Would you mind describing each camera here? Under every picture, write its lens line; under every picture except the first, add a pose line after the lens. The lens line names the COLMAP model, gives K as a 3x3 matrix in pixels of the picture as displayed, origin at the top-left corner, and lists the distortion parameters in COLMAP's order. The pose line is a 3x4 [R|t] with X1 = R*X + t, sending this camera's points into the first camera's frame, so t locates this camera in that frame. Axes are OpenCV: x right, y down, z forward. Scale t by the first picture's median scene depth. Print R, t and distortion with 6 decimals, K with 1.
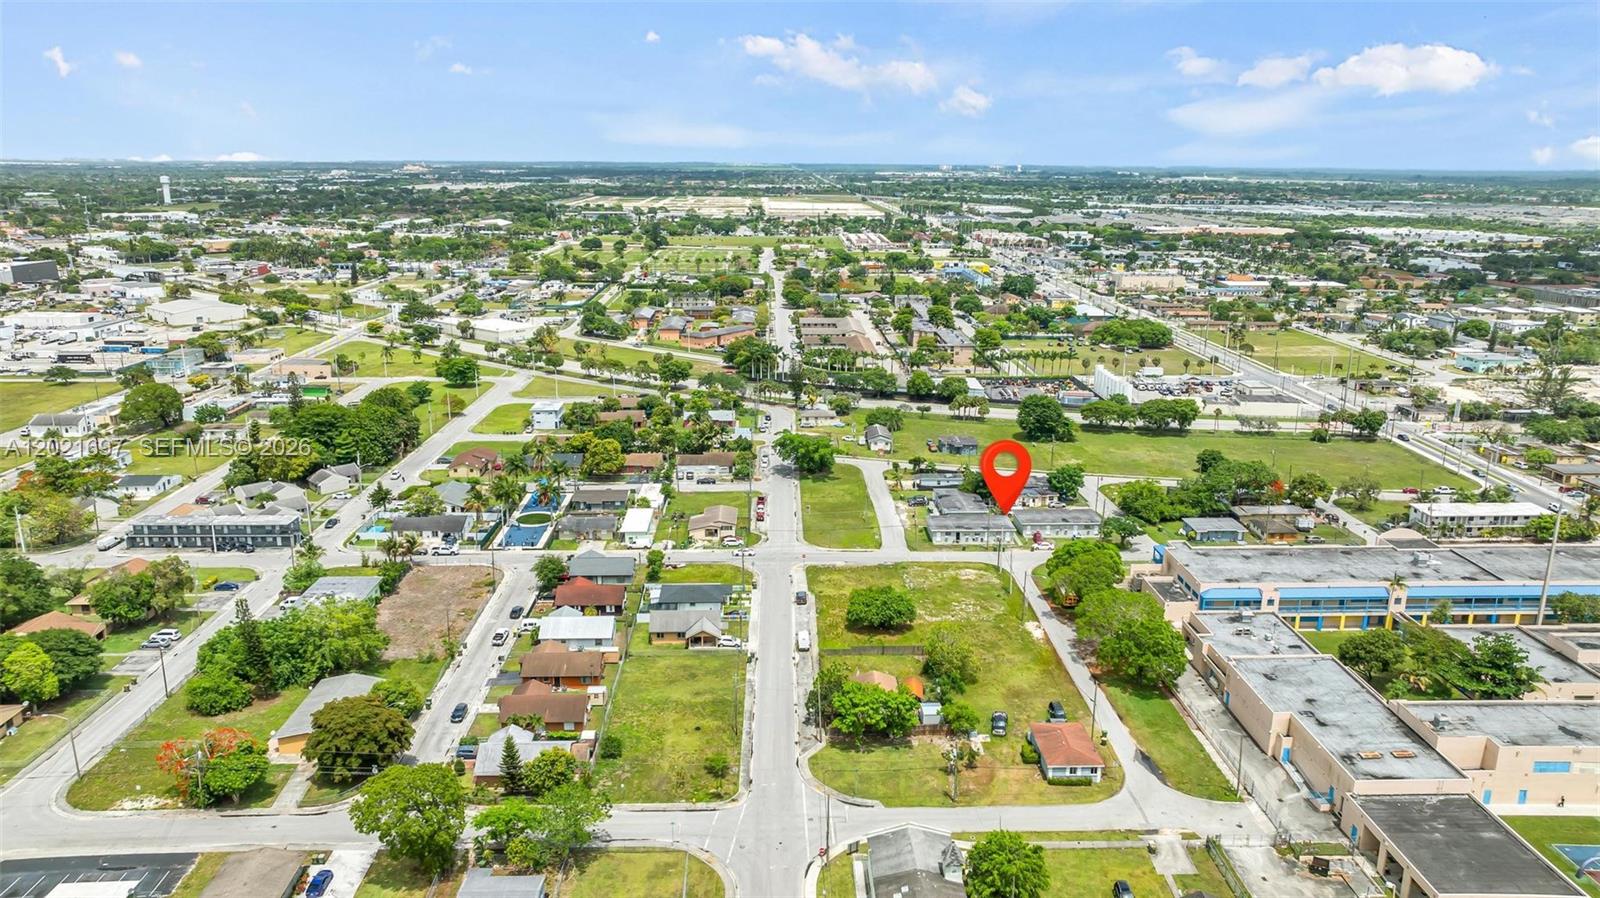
lens RADIAL K [[1124.2, 0, 800.0], [0, 1124.2, 449.0], [0, 0, 1]] dist [-0.039829, 0.037846]
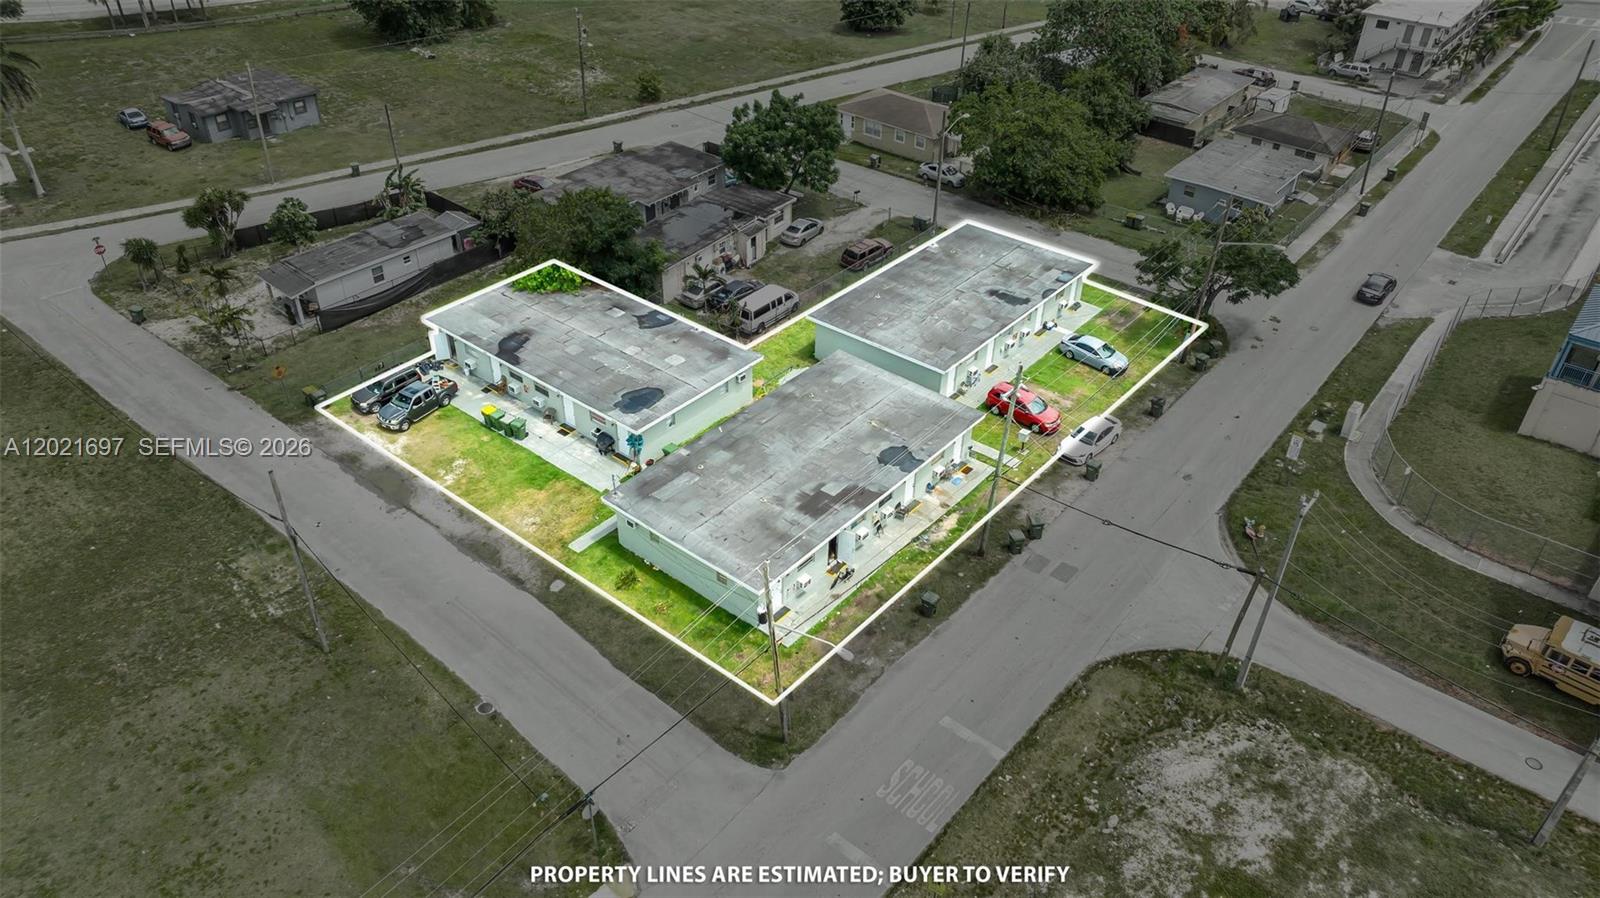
lens RADIAL K [[1124.2, 0, 800.0], [0, 1124.2, 449.0], [0, 0, 1]] dist [-0.039829, 0.037846]
pose [[0.661162, -0.430686, 0.614308, 0.008866], [0.174130, 0.884544, 0.432736, -0.030655], [-0.729756, -0.179139, 0.659823, 0.744448]]
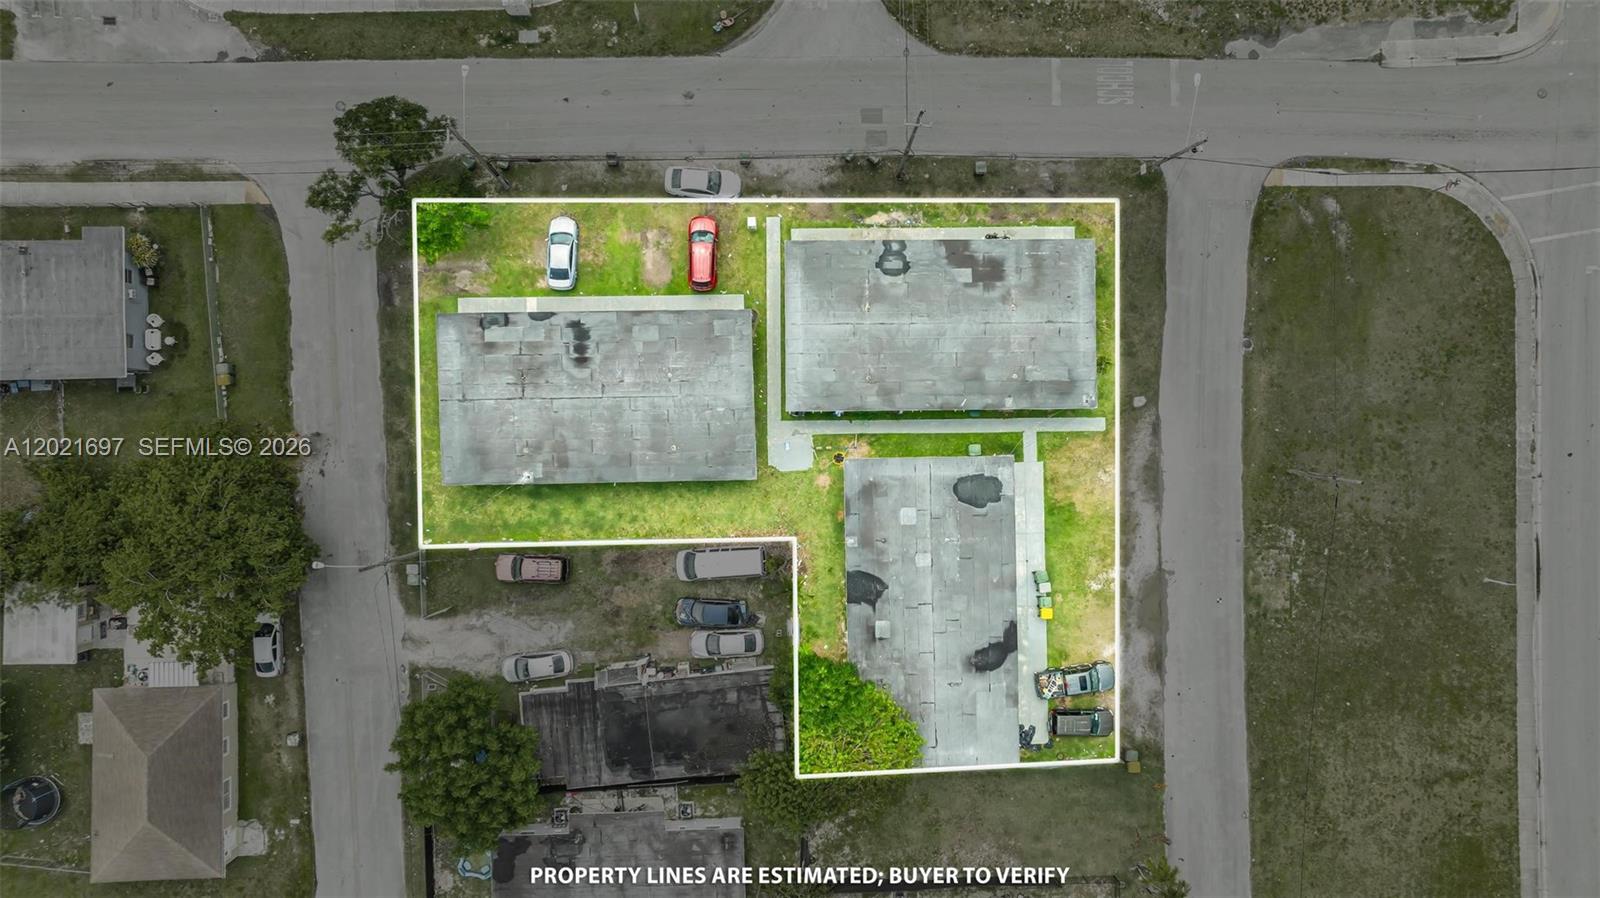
lens RADIAL K [[1120.2, 0, 800.0], [0, 1120.2, 449.0], [0, 0, 1]] dist [-0.021953, 0.000338]
pose [[-0.999446, -0.019263, -0.027152, 0.168680], [-0.021493, -0.249471, 0.968144, -0.176169], [-0.025423, 0.968191, 0.248918, 0.844418]]
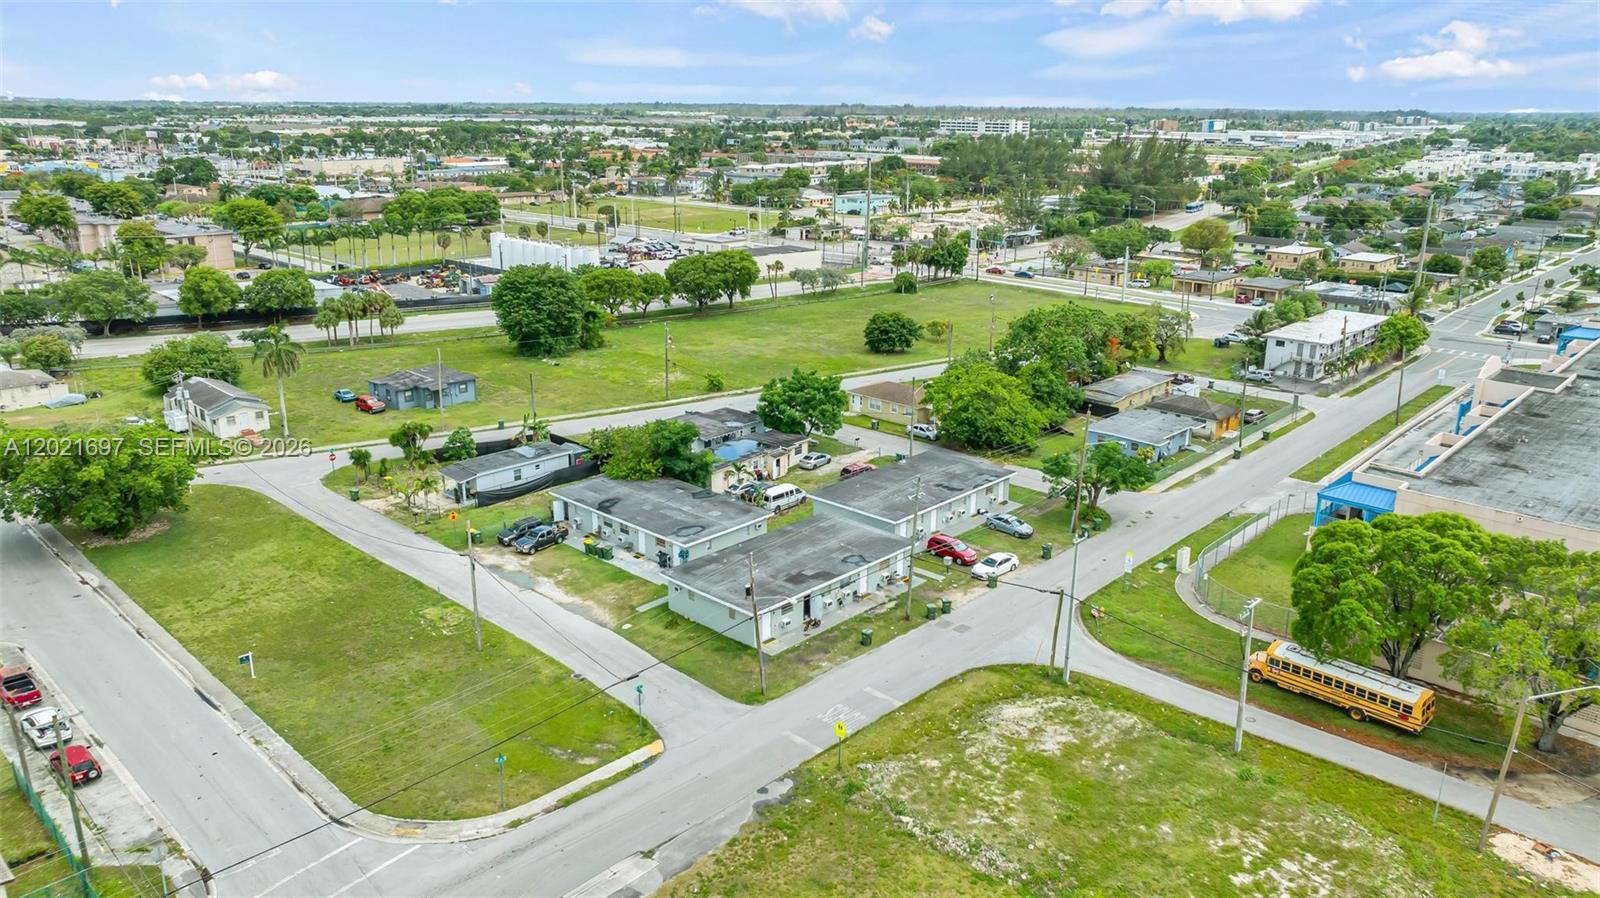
lens RADIAL K [[1120.2, 0, 800.0], [0, 1120.2, 449.0], [0, 0, 1]] dist [-0.021953, 0.000338]
pose [[0.708805, -0.209033, 0.673721, -0.065514], [0.174976, 0.977337, 0.119147, -0.007431], [-0.683358, 0.033433, 0.729317, 0.651754]]
